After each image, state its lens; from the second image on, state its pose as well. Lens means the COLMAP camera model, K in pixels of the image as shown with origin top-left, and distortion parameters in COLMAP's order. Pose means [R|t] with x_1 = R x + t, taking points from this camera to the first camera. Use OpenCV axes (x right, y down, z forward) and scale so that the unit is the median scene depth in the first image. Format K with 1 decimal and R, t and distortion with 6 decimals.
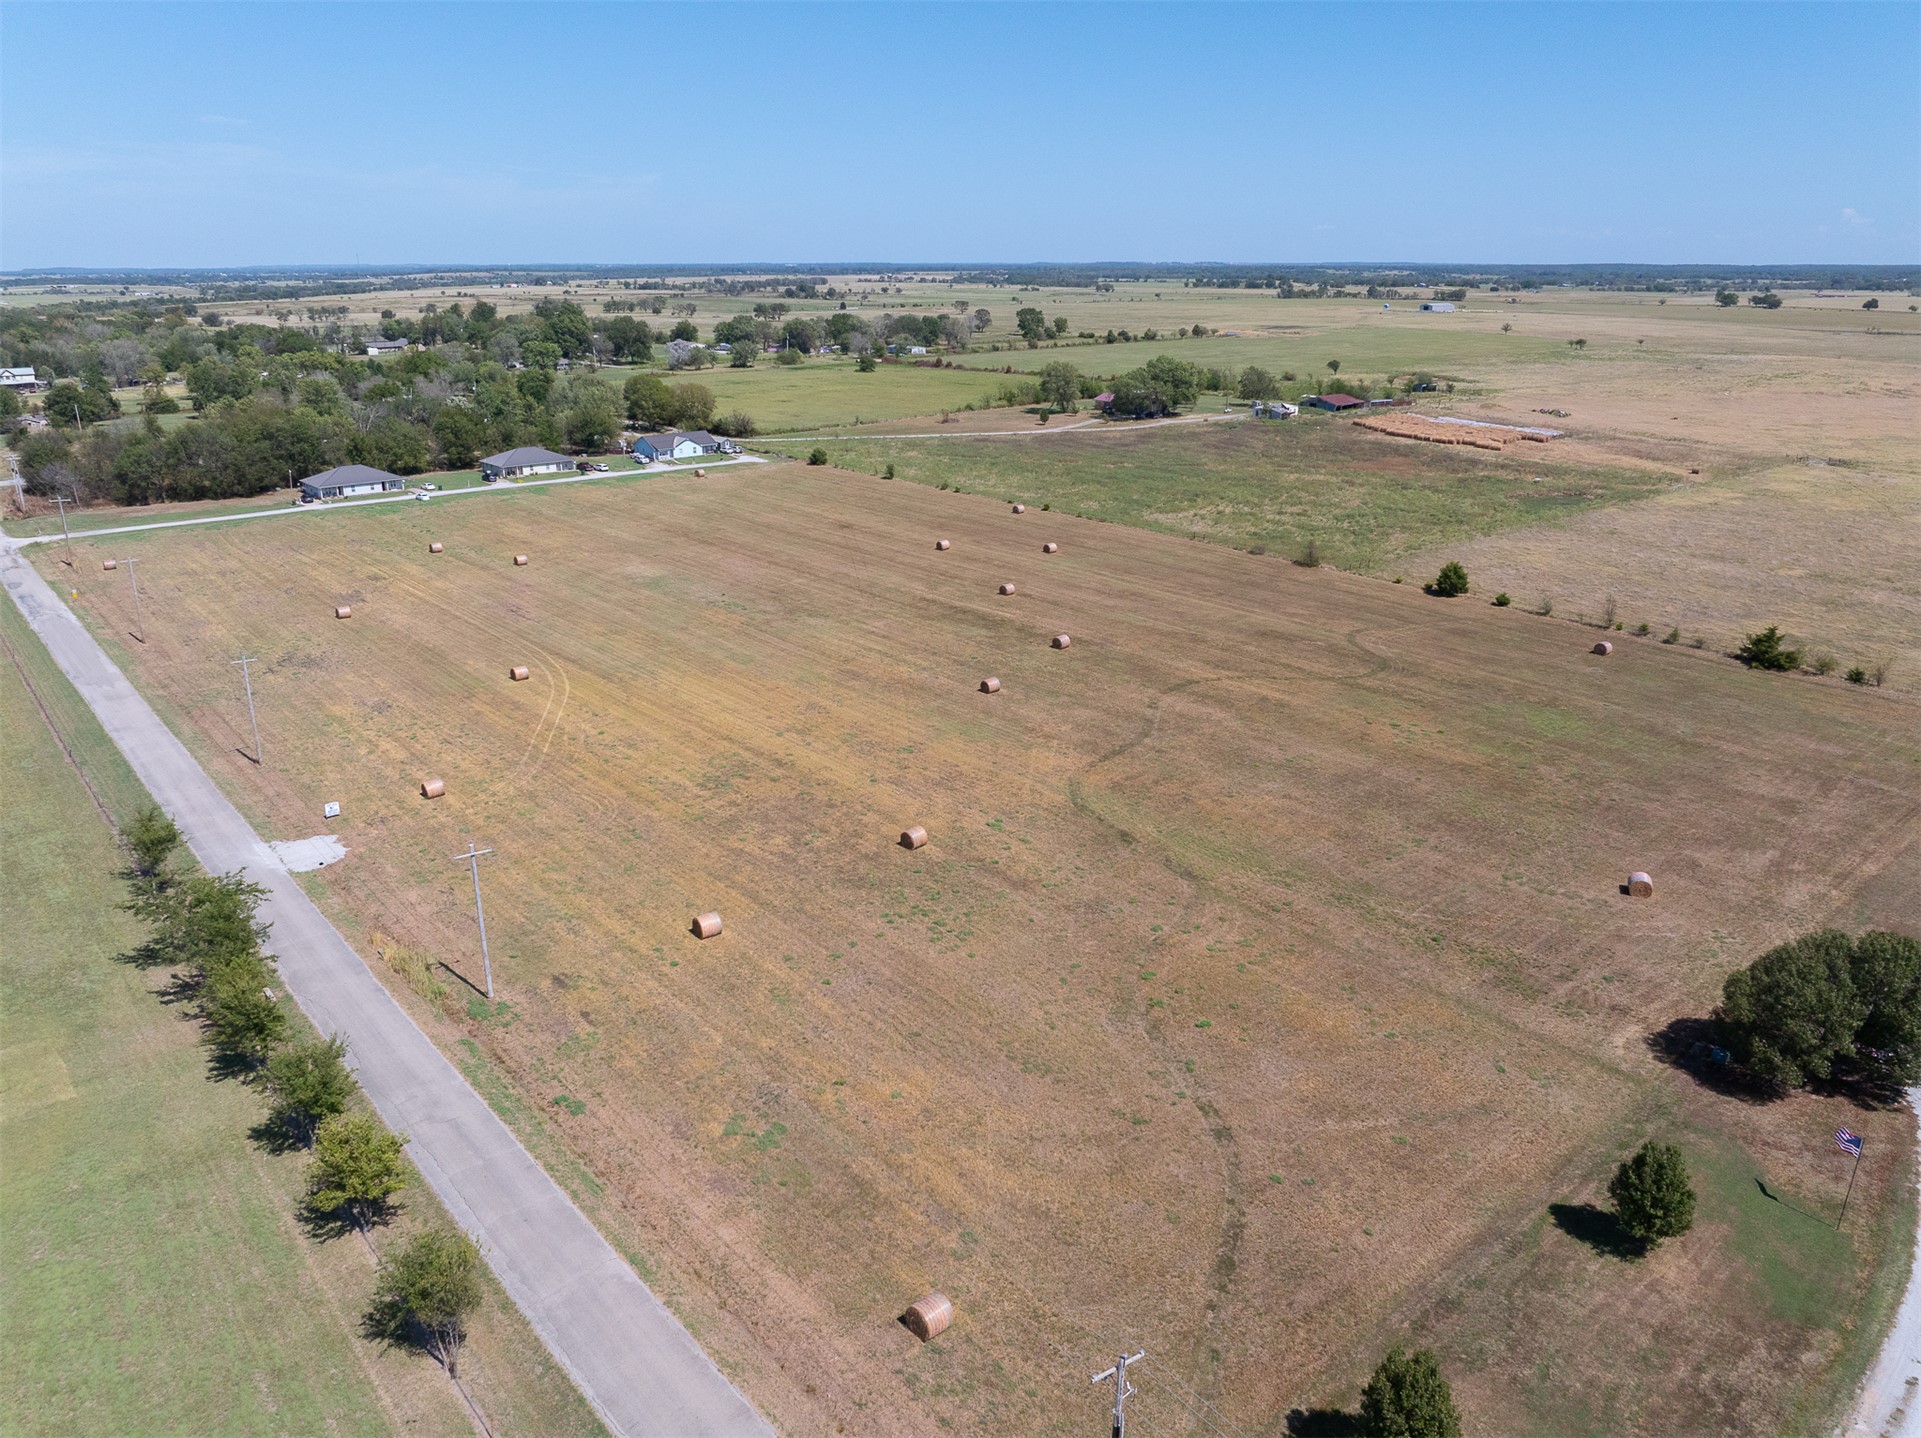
lens RADIAL K [[1346.3, 0, 968.6], [0, 1346.3, 713.9], [0, 0, 1]] dist [-0.033818, -0.002926]
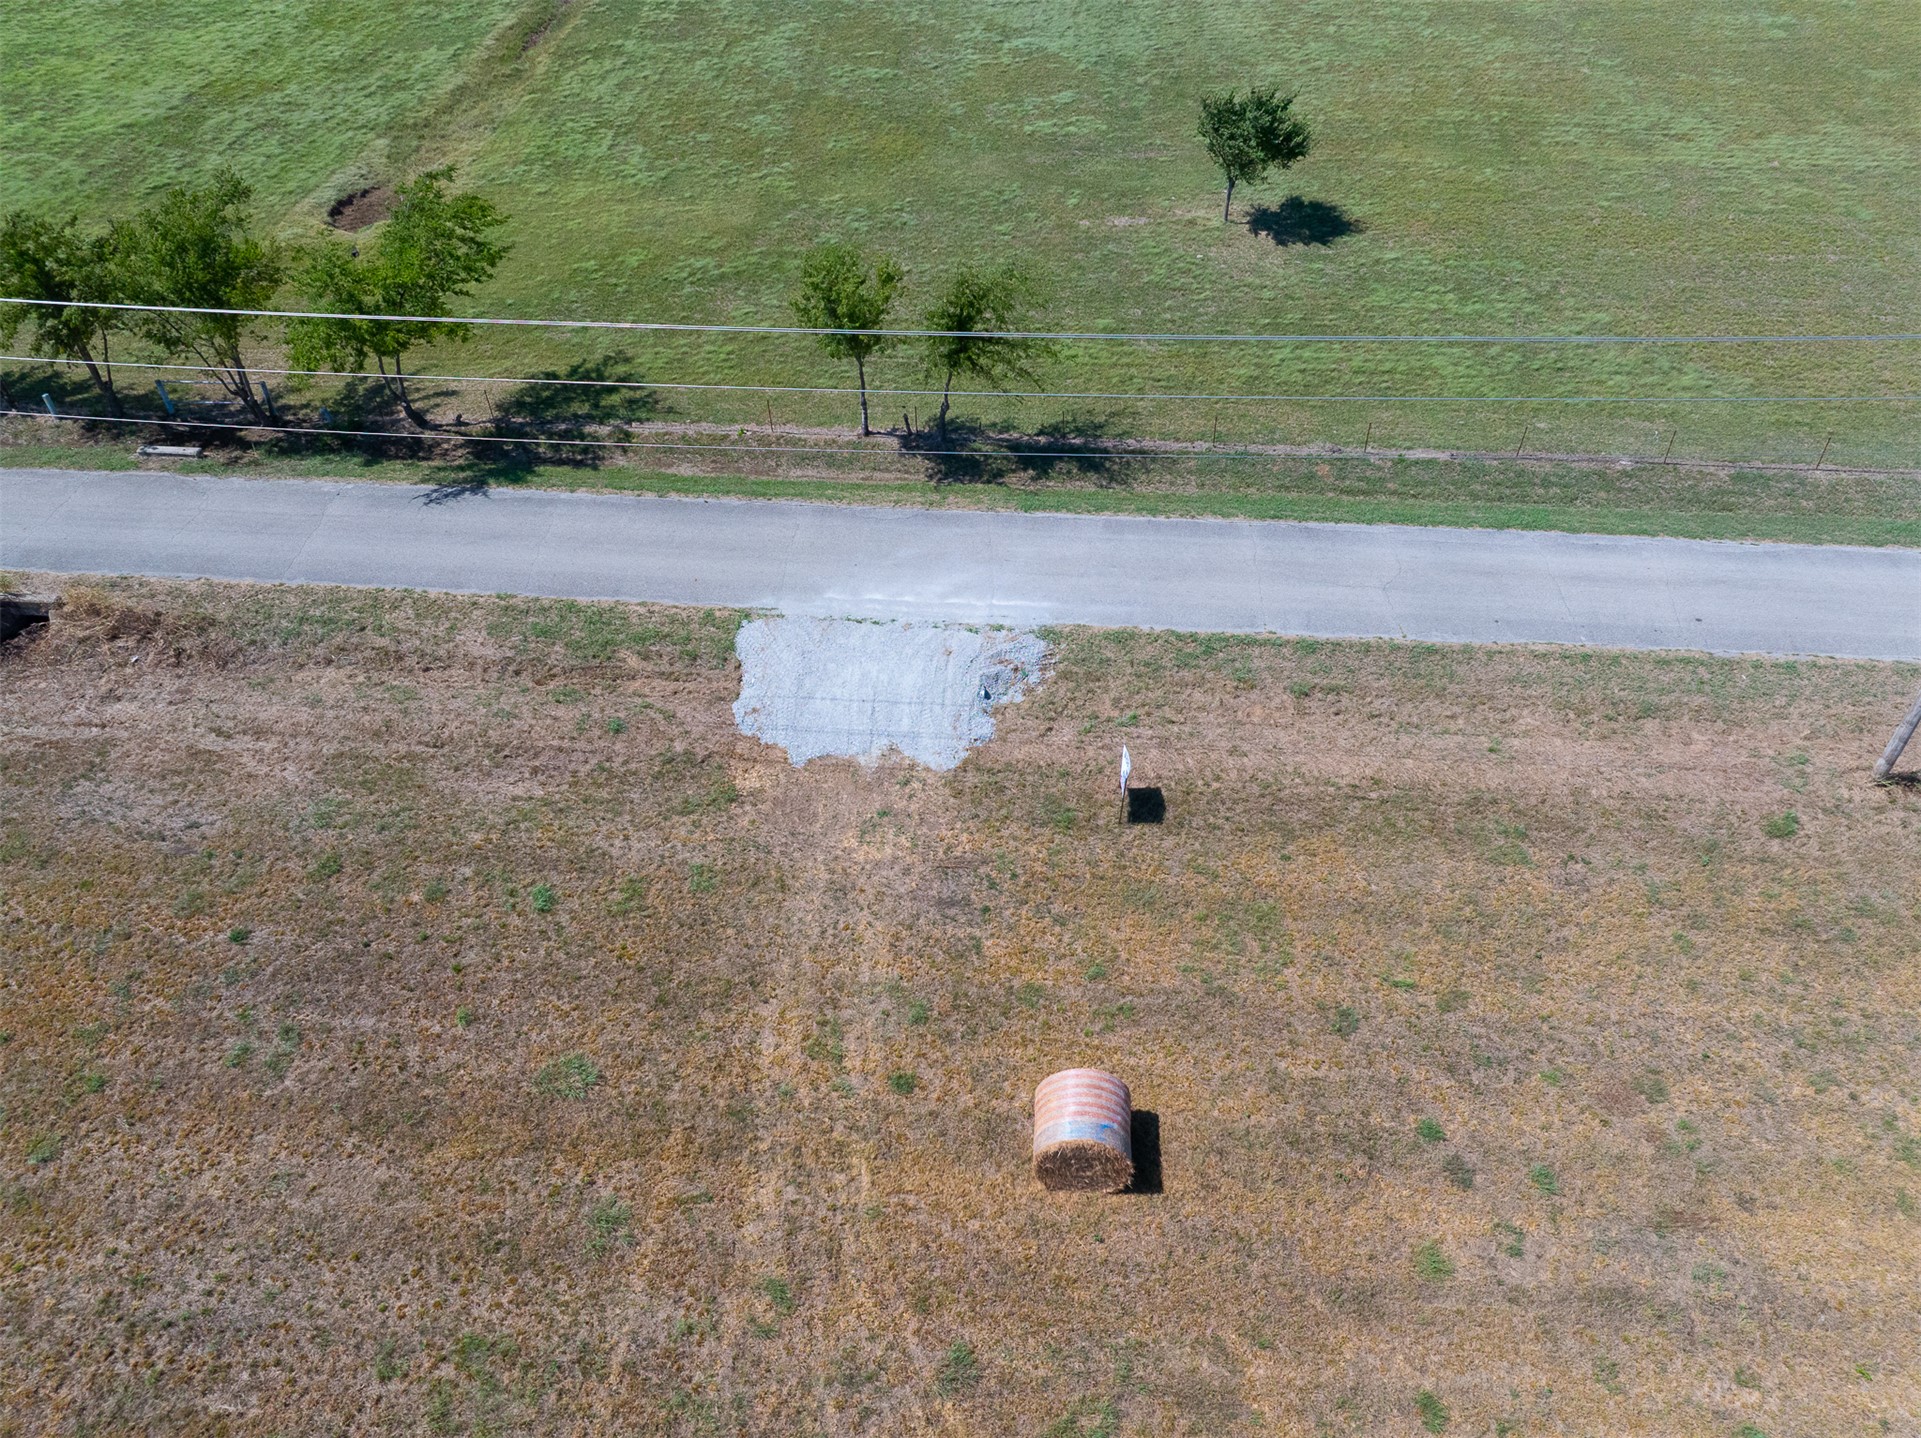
lens RADIAL K [[1346.3, 0, 968.3], [0, 1346.3, 715.8], [0, 0, 1]] dist [-0.033818, -0.002926]
pose [[-0.700381, 0.482983, -0.525541, -0.232909], [-0.231364, 0.542916, 0.807287, -0.093568], [0.675231, 0.687000, -0.268503, 0.732643]]
